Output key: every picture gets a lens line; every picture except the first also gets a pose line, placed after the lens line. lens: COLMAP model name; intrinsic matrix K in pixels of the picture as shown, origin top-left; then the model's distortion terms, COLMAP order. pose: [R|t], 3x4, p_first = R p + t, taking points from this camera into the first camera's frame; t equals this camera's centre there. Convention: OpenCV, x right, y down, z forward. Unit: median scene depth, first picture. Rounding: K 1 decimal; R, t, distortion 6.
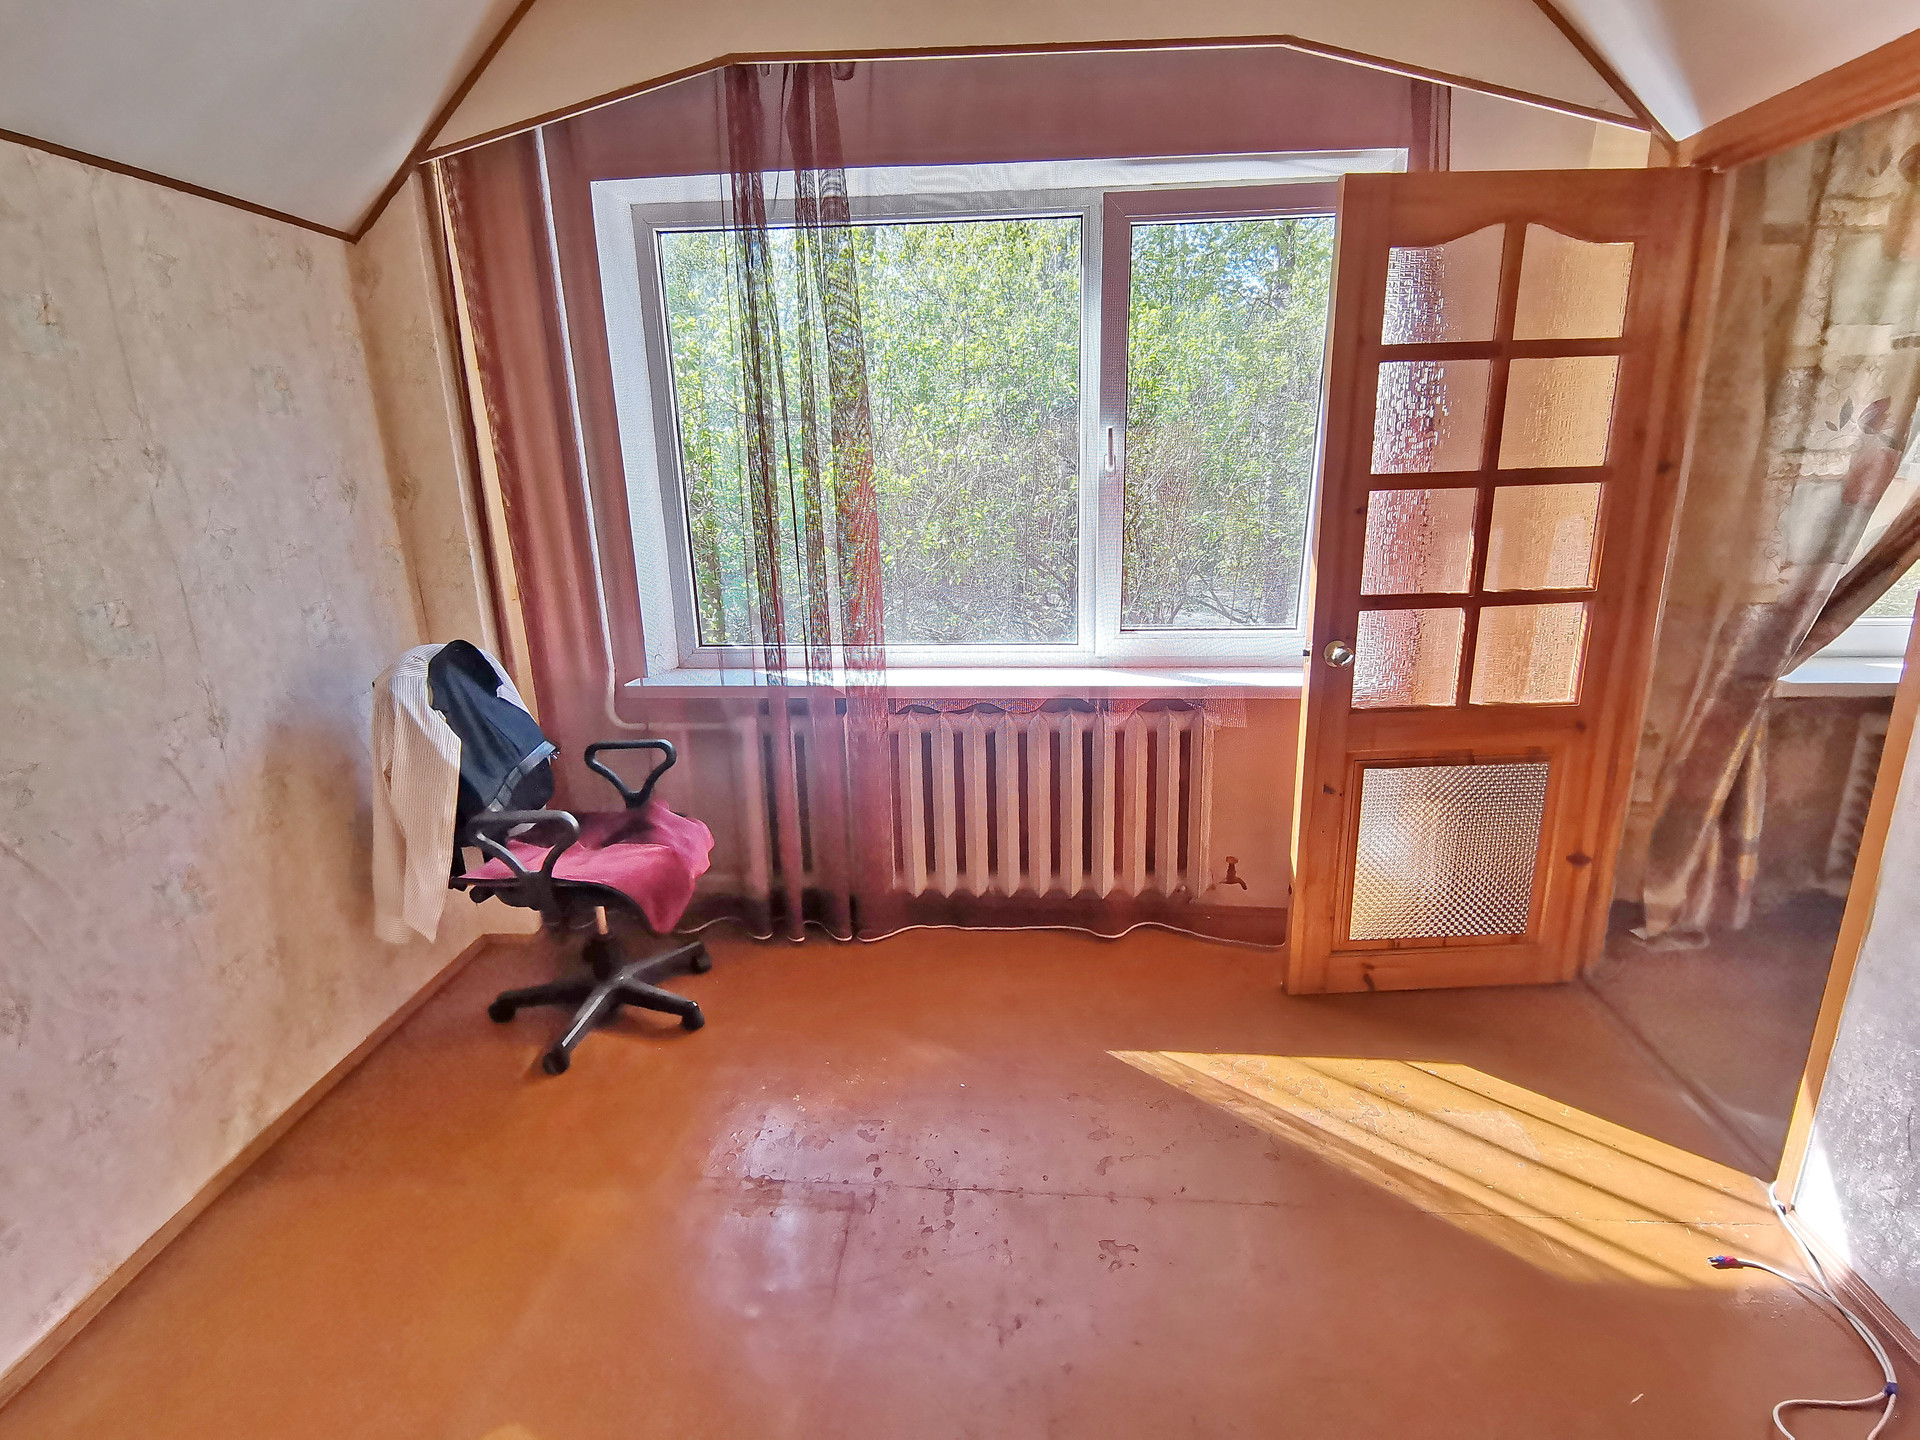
lens RADIAL K [[934.6, 0, 965.5], [0, 934.6, 717.4], [0, 0, 1]] dist [0.024752, -0.023555]
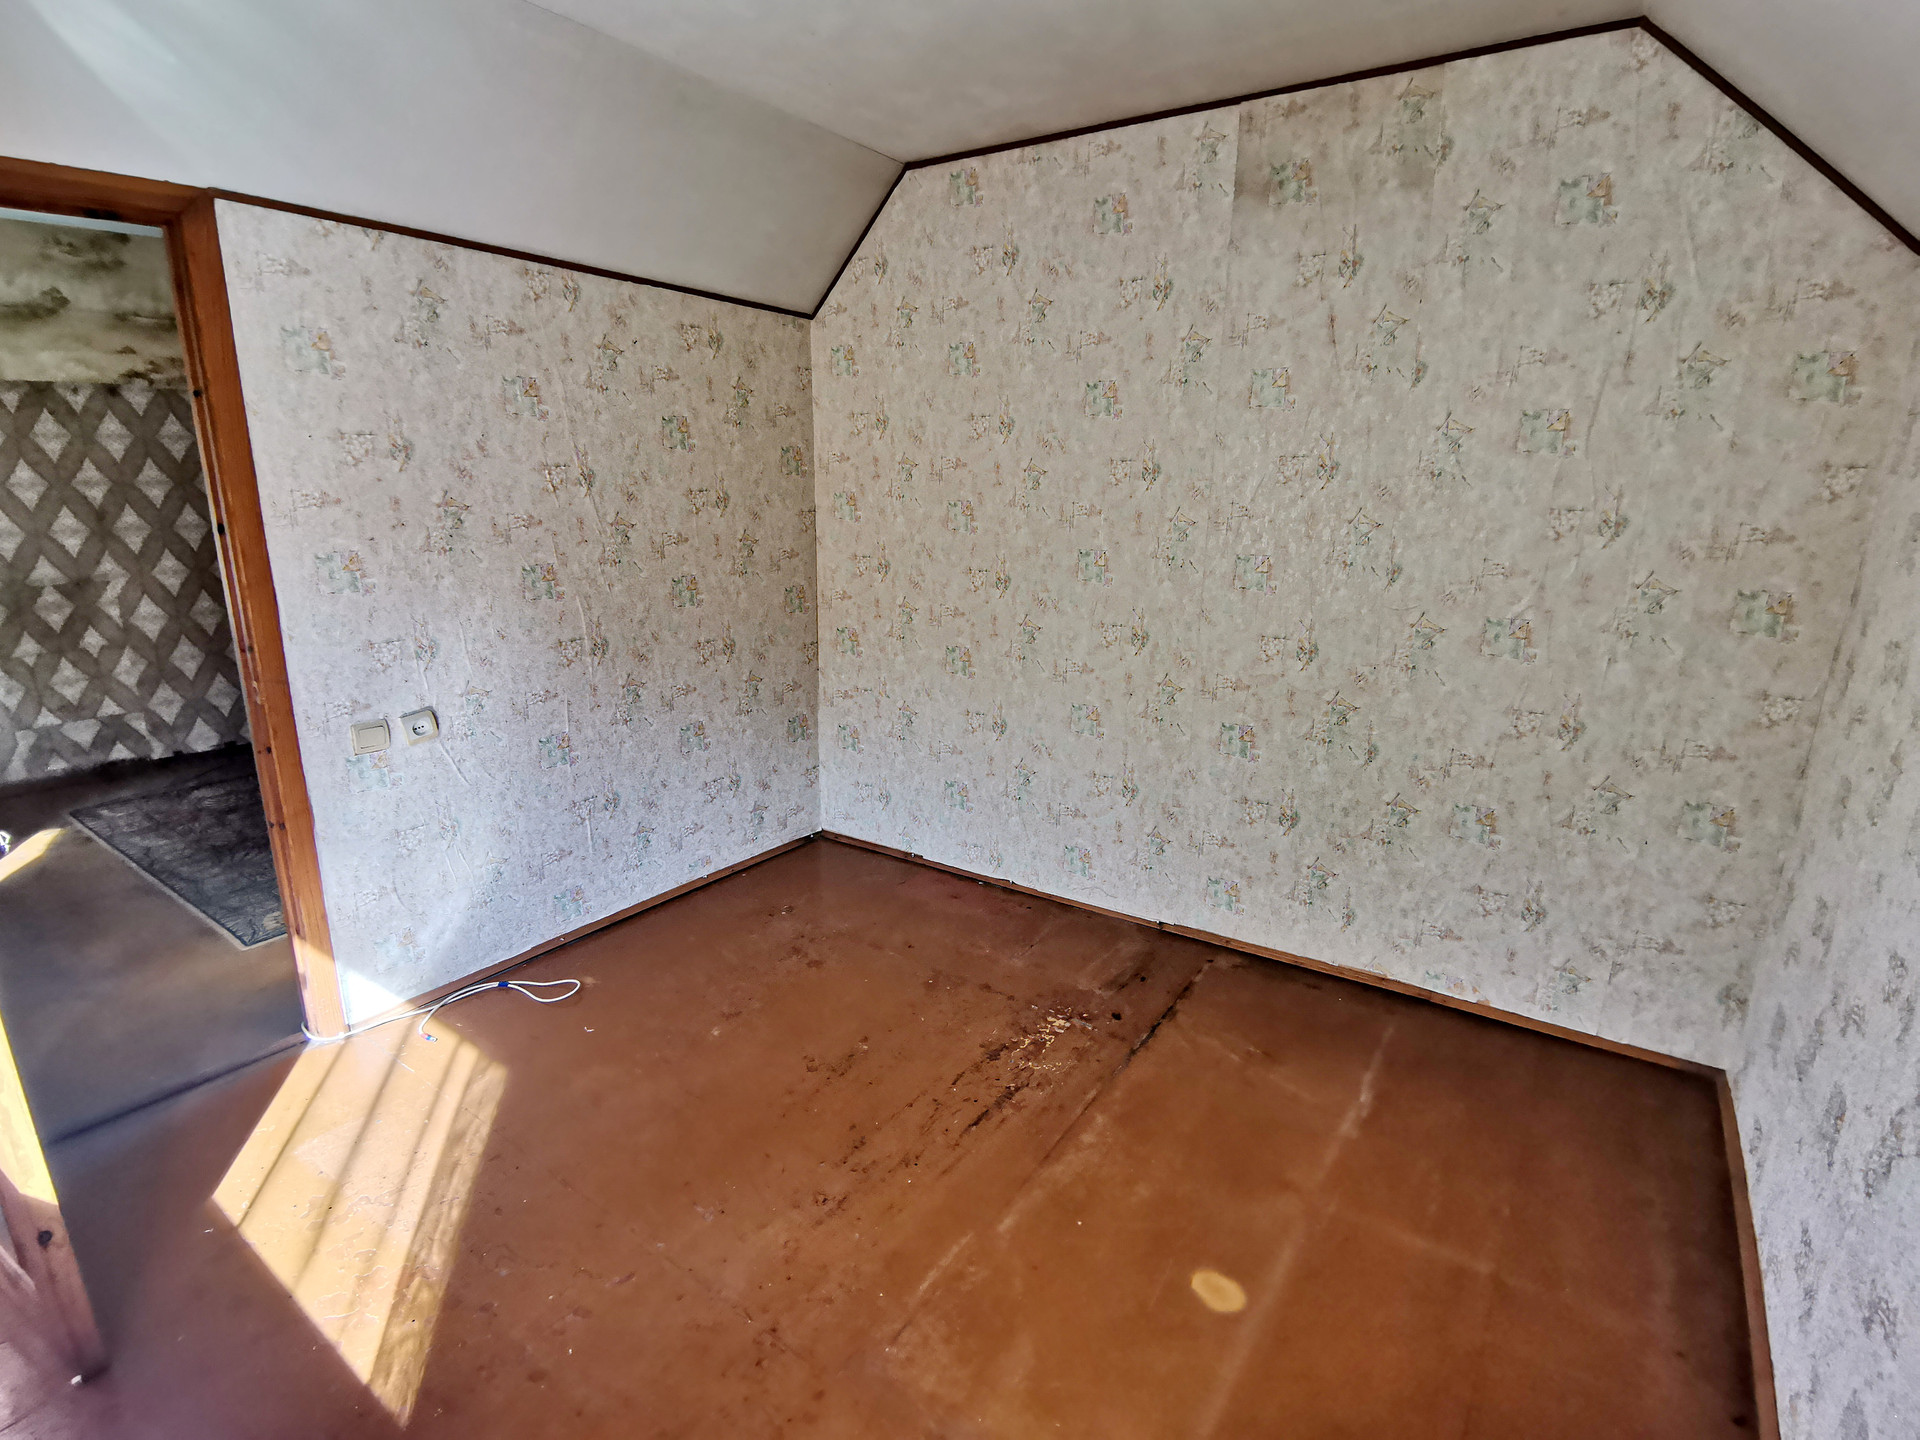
lens RADIAL K [[934.6, 0, 965.5], [0, 934.6, 717.4], [0, 0, 1]] dist [0.024752, -0.023555]
pose [[-0.846498, -0.117958, 0.519160, -0.443653], [0.152285, 0.880756, 0.448418, -0.294837], [-0.510148, 0.458645, -0.727595, 1.066885]]
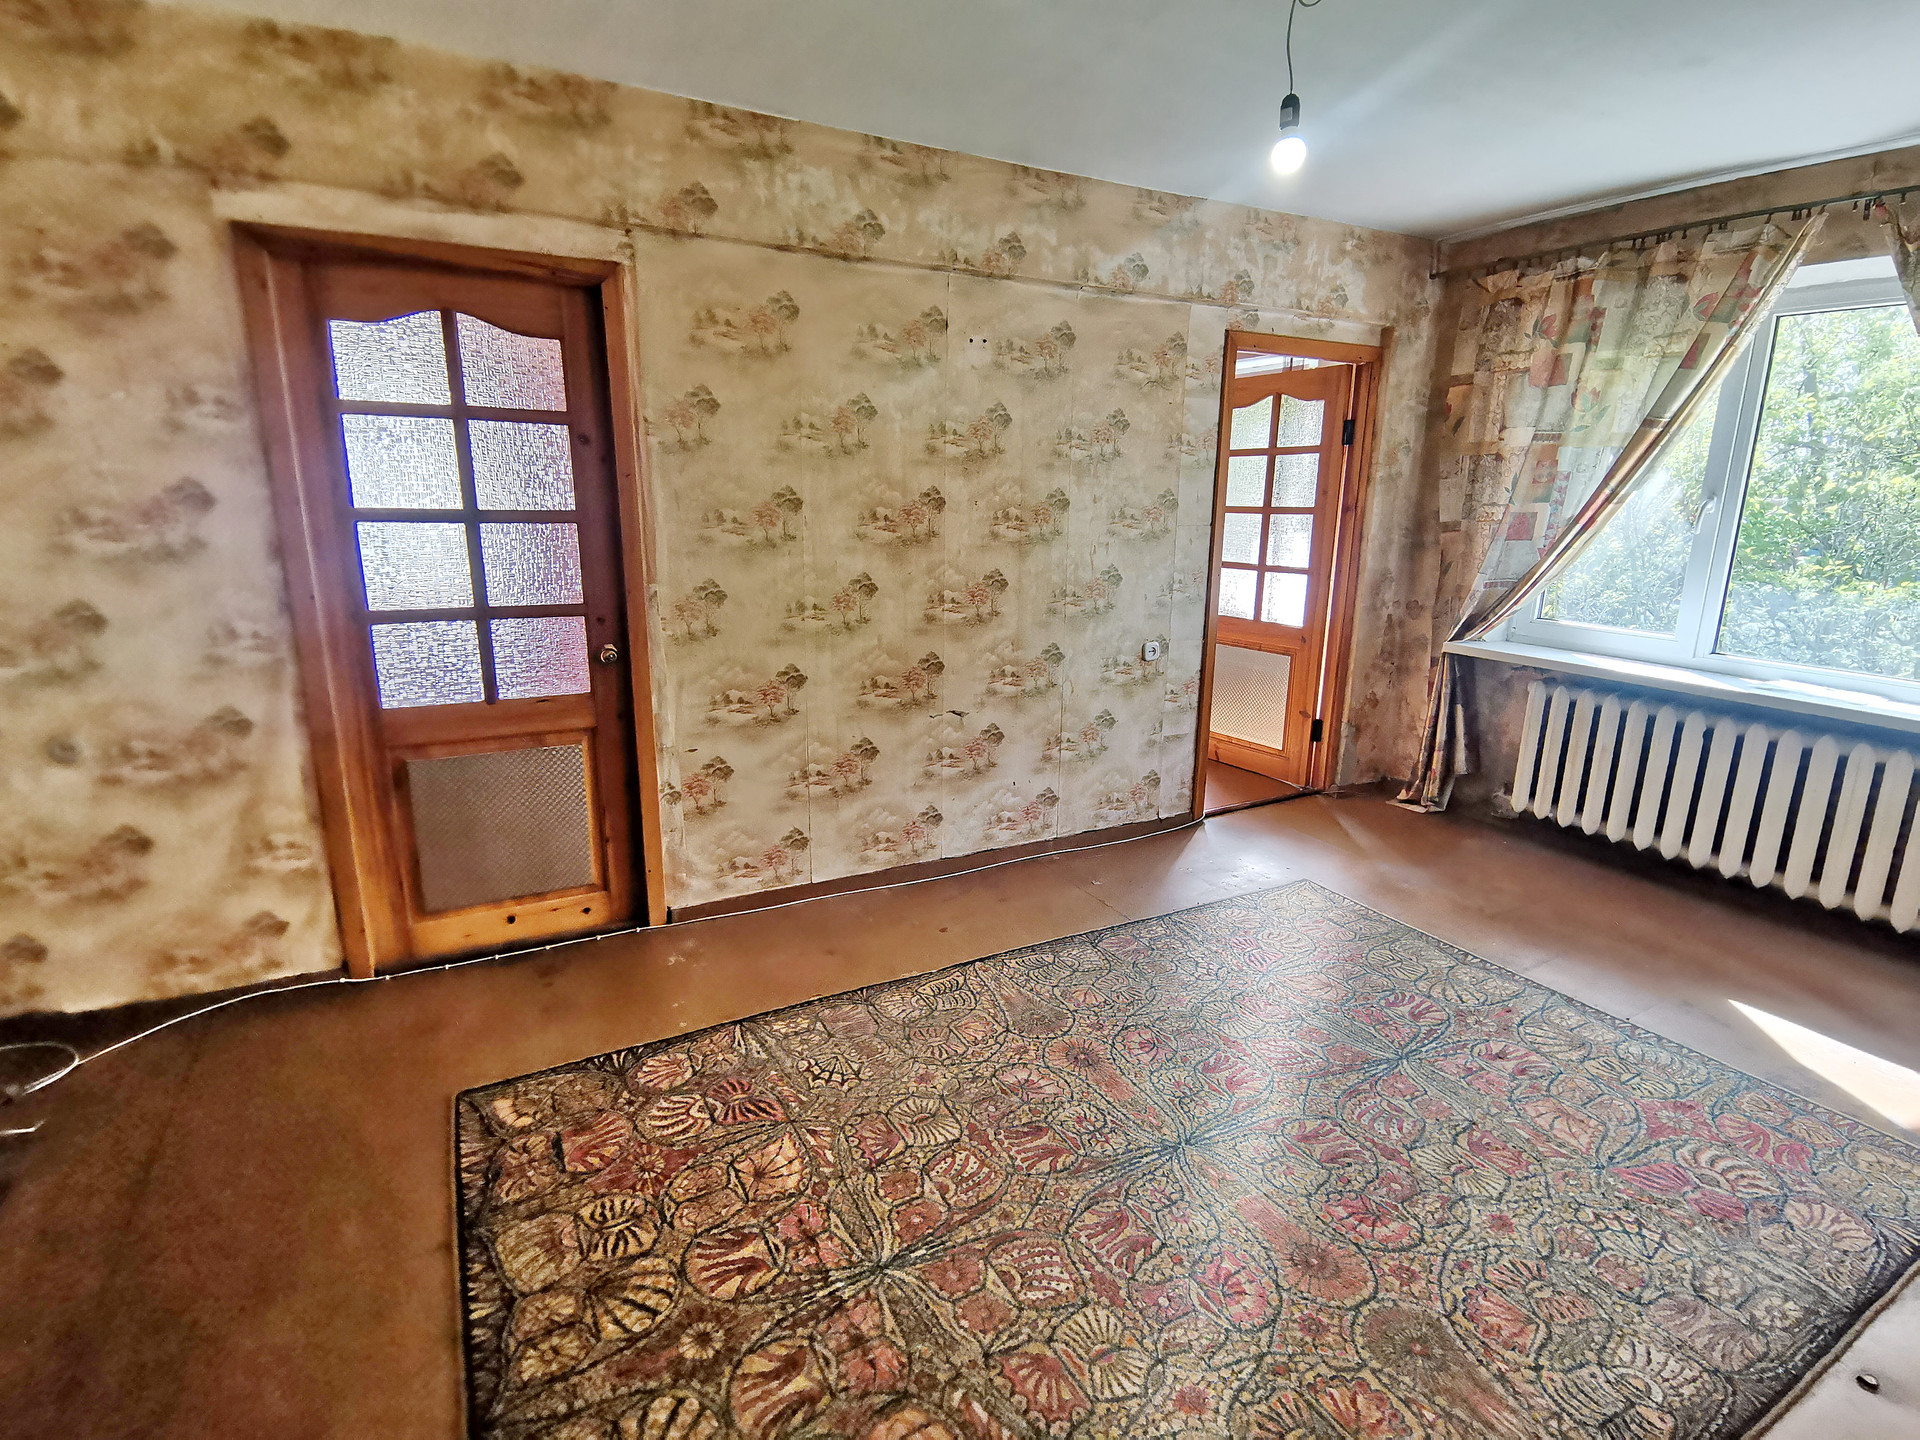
lens RADIAL K [[929.3, 0, 960.0], [0, 929.3, 720.0], [0, 0, 1]] dist [0.004834, -0.014585]
pose [[0.506465, 0.233079, -0.830161, 2.019723], [-0.251575, 0.960827, 0.116285, 0.127228], [0.824744, 0.149953, 0.545262, -0.626974]]
